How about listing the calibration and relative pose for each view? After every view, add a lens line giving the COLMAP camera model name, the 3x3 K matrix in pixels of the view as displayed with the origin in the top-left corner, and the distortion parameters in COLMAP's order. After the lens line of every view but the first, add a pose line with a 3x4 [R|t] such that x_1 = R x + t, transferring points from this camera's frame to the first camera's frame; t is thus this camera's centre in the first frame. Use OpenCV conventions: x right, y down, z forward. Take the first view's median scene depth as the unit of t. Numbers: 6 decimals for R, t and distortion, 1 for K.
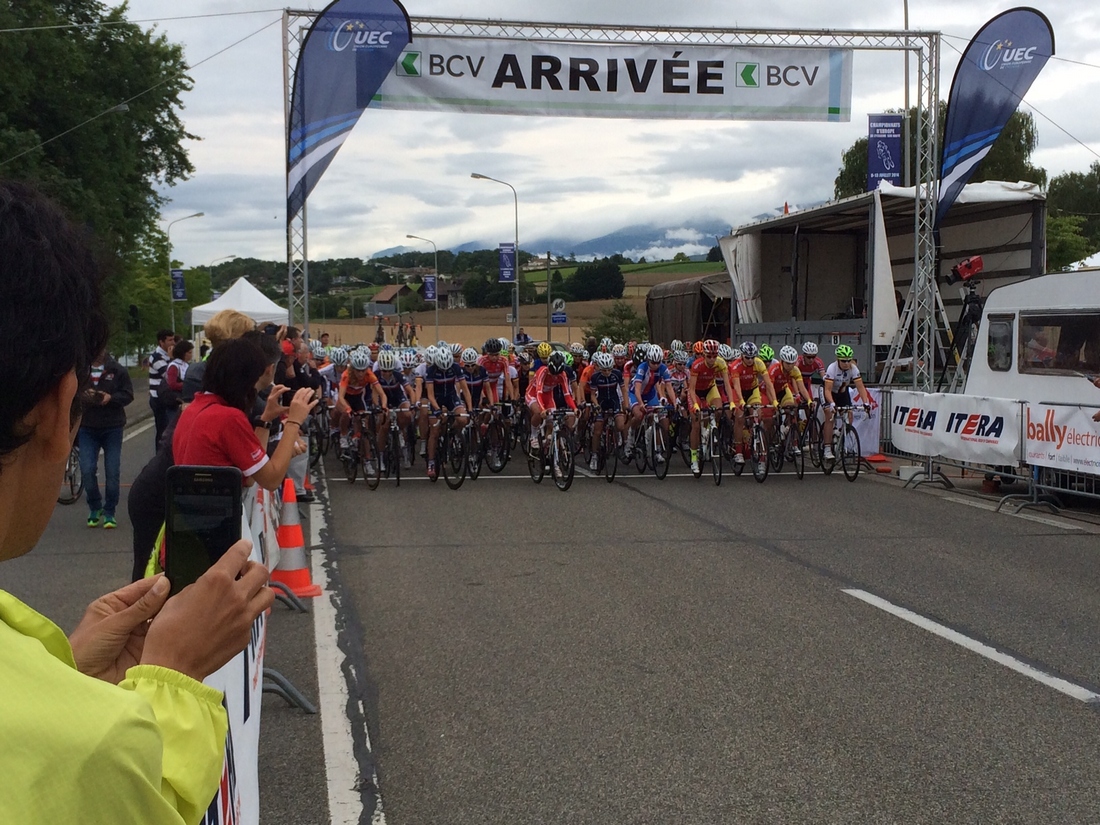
lens RADIAL K [[1573.8, 0, 546.5], [0, 1573.8, 415.0], [0, 0, 1]] dist [0.065652, 0.056620]
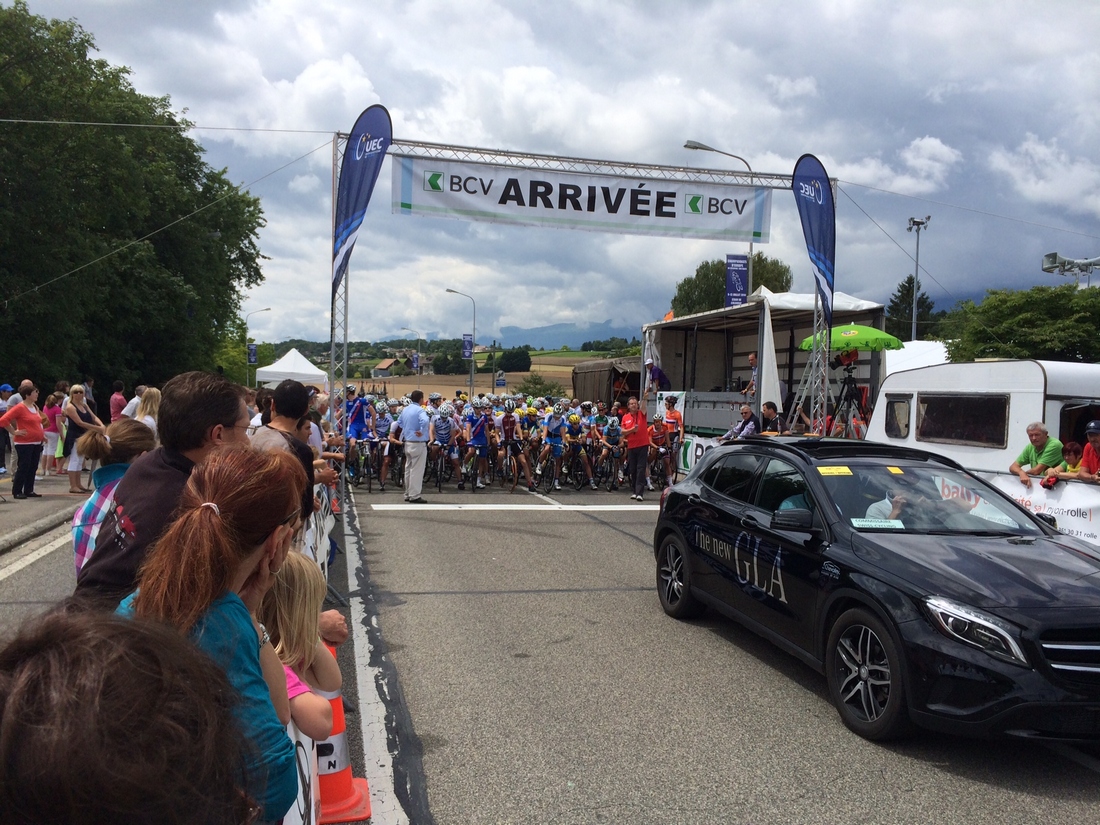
lens RADIAL K [[951.9, 0, 550.0], [0, 951.9, 412.5], [0, 0, 1]] dist [0.093670, -0.139628]
pose [[0.996995, 0.028340, 0.072093, -0.042578], [-0.026125, 0.999163, -0.031479, -0.015278], [-0.072924, 0.029501, 0.996901, 0.224419]]
